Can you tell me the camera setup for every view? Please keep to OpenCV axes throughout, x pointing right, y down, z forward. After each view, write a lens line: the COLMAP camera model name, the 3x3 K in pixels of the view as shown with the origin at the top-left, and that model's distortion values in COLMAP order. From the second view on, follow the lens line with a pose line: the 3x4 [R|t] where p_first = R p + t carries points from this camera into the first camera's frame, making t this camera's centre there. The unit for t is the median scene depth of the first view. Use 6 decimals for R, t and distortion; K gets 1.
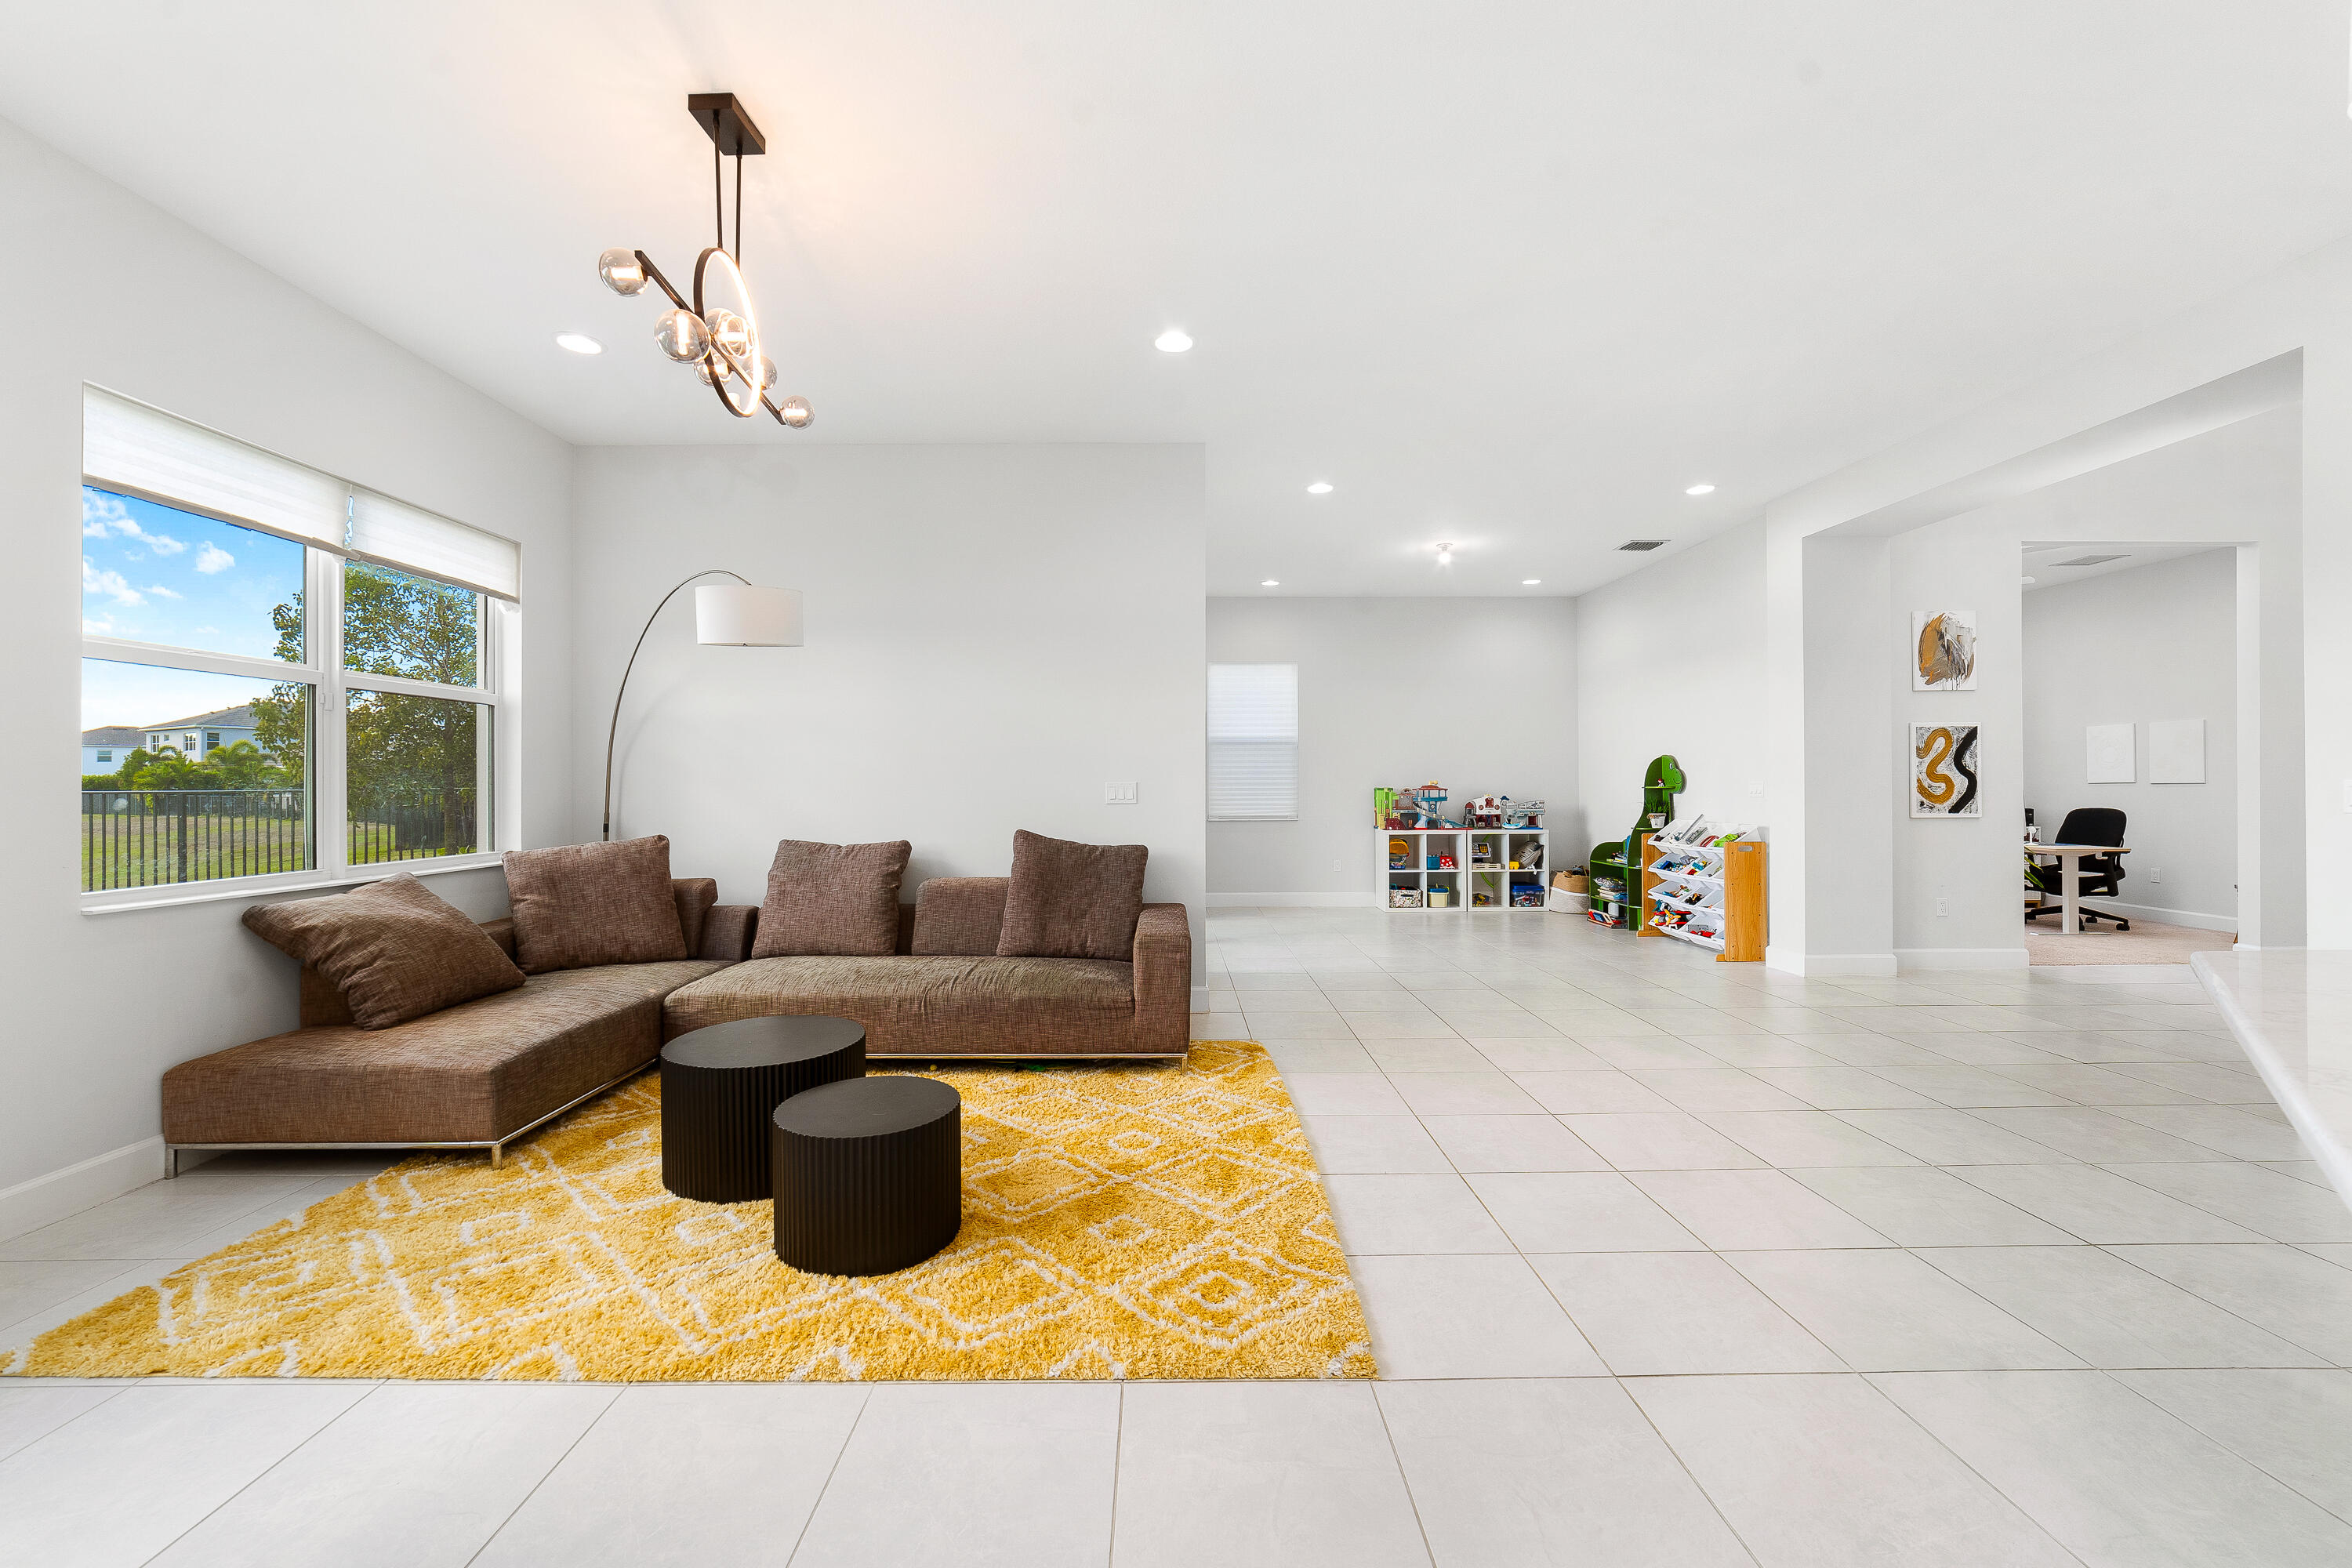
lens RADIAL K [[934.4, 0, 1180.6], [0, 934.4, 785.8], [0, 0, 1]] dist [-0.007136, 0.001746]
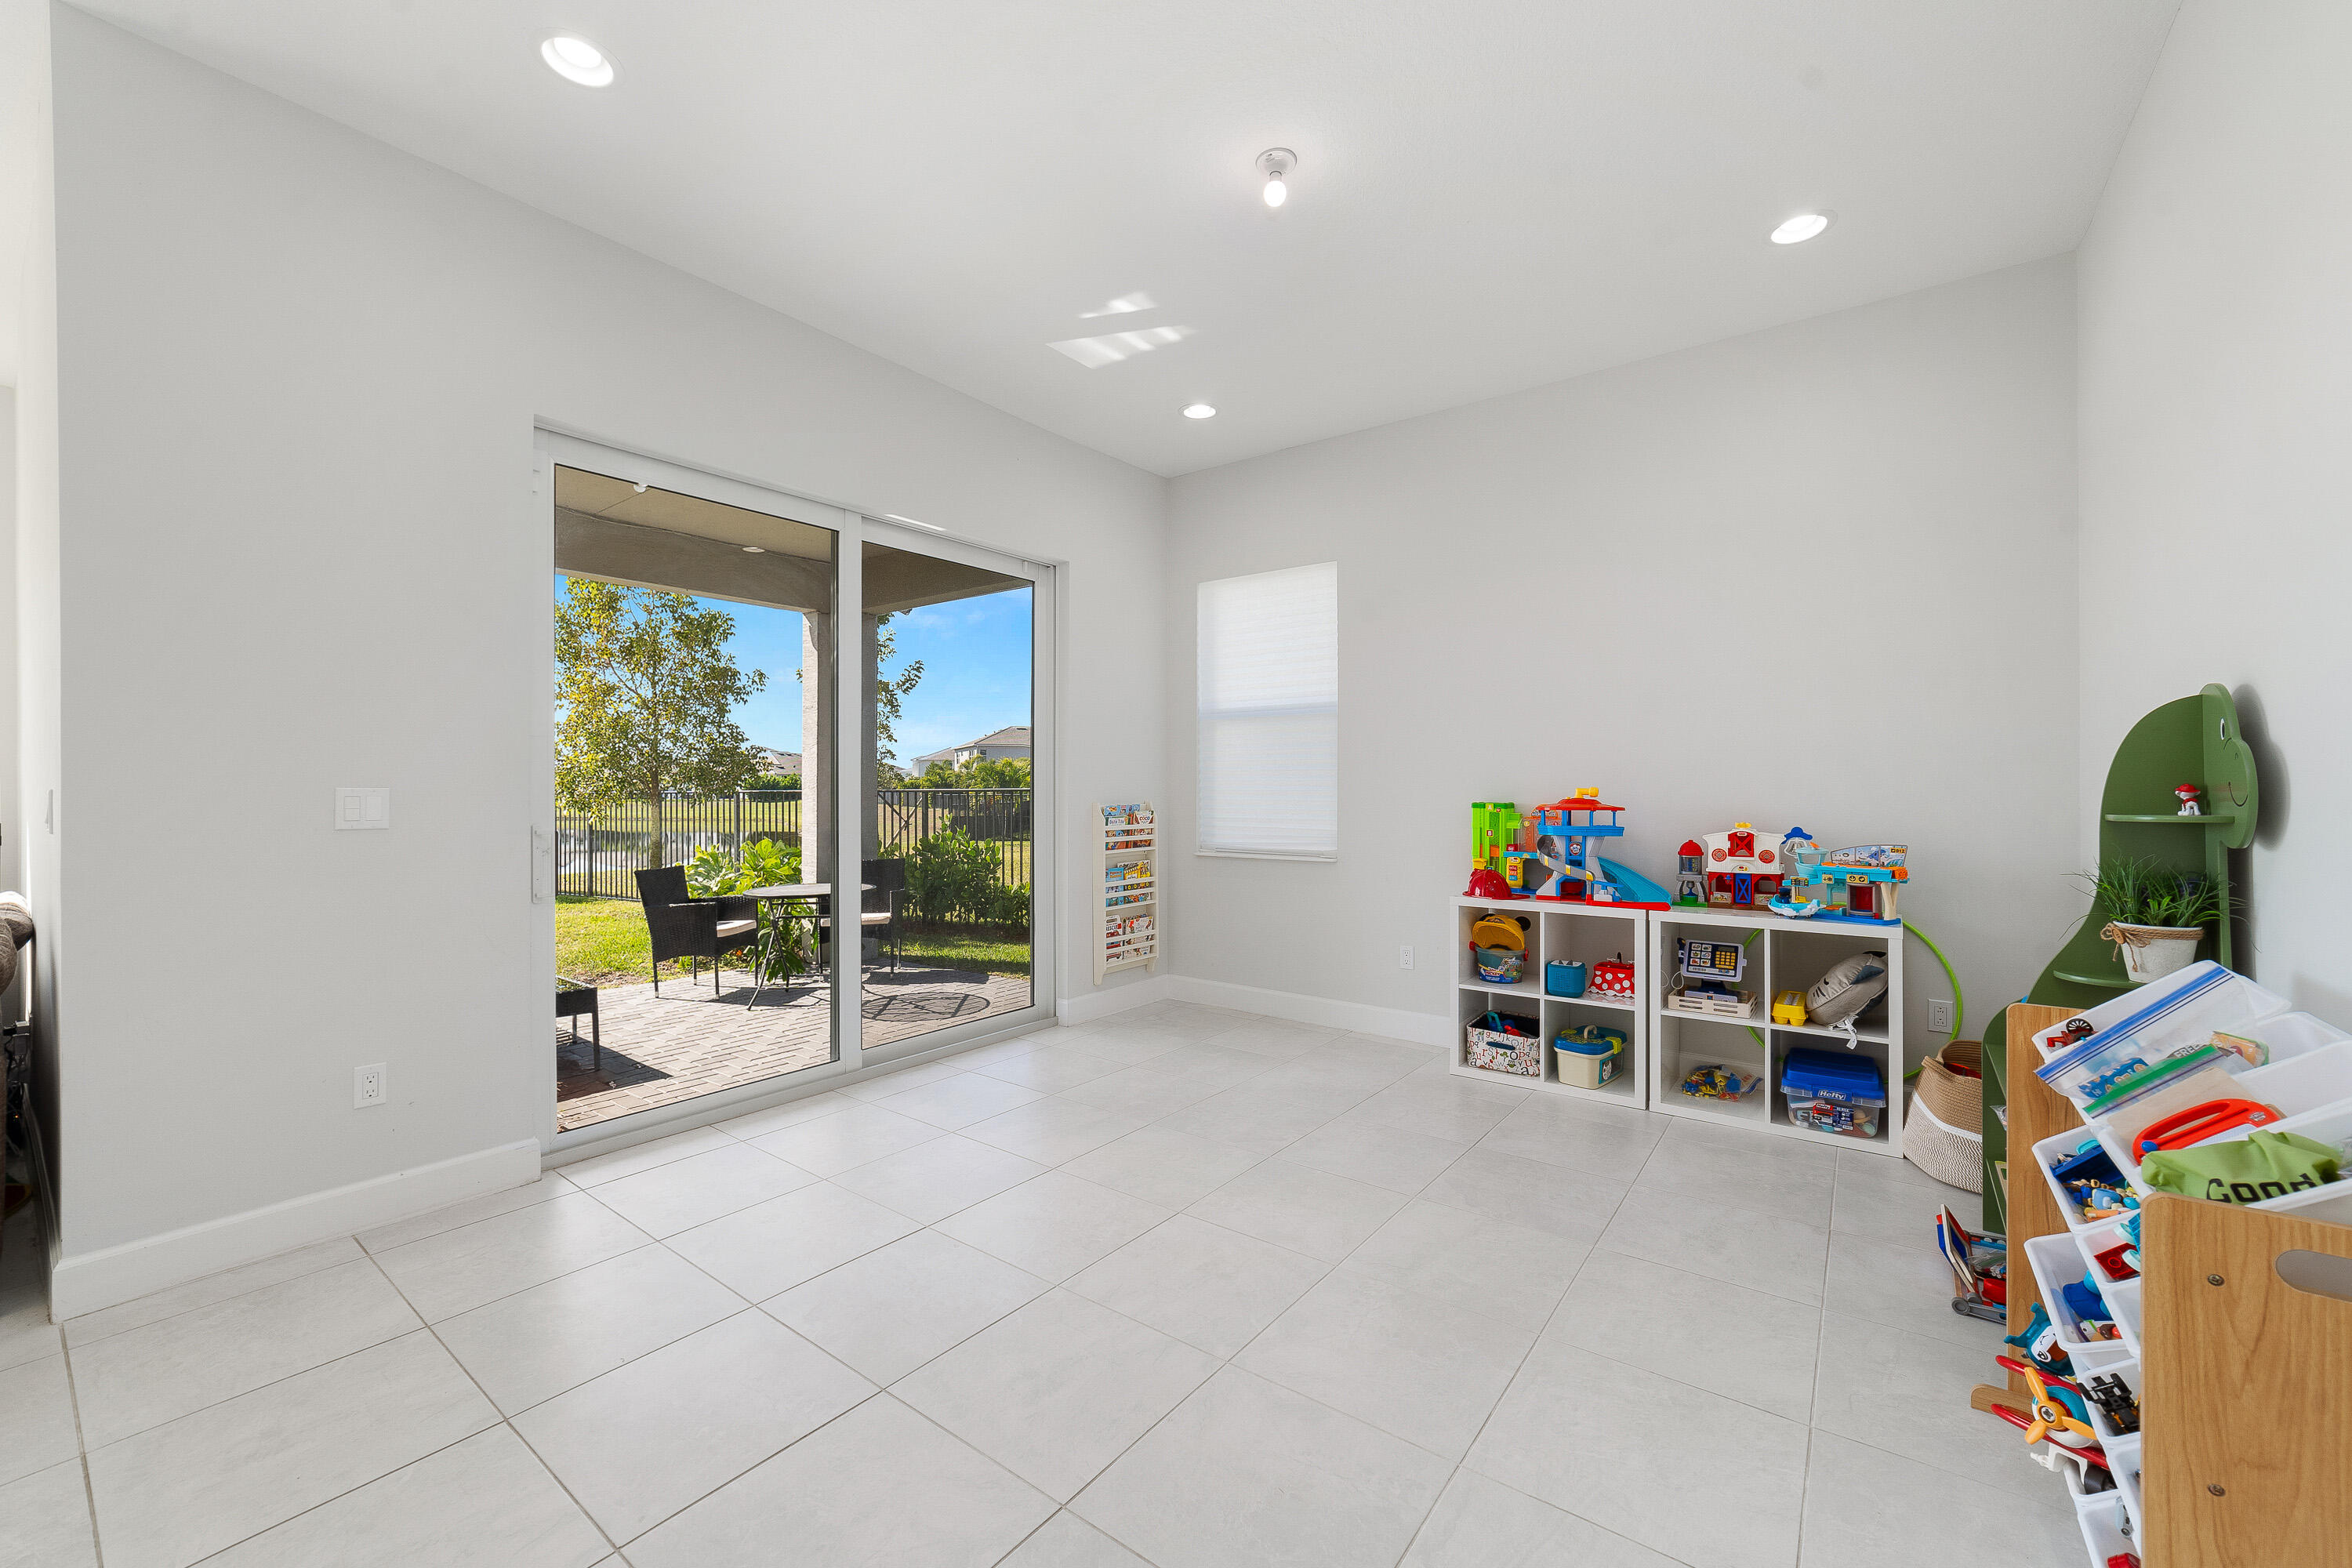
lens RADIAL K [[934.4, 0, 1173.2], [0, 934.4, 786.5], [0, 0, 1]] dist [-0.007136, 0.001746]
pose [[0.802278, 0.002382, -0.596946, 0.380204], [-0.004560, 0.999987, -0.002139, -0.004748], [0.596934, 0.004438, 0.802278, 0.546928]]
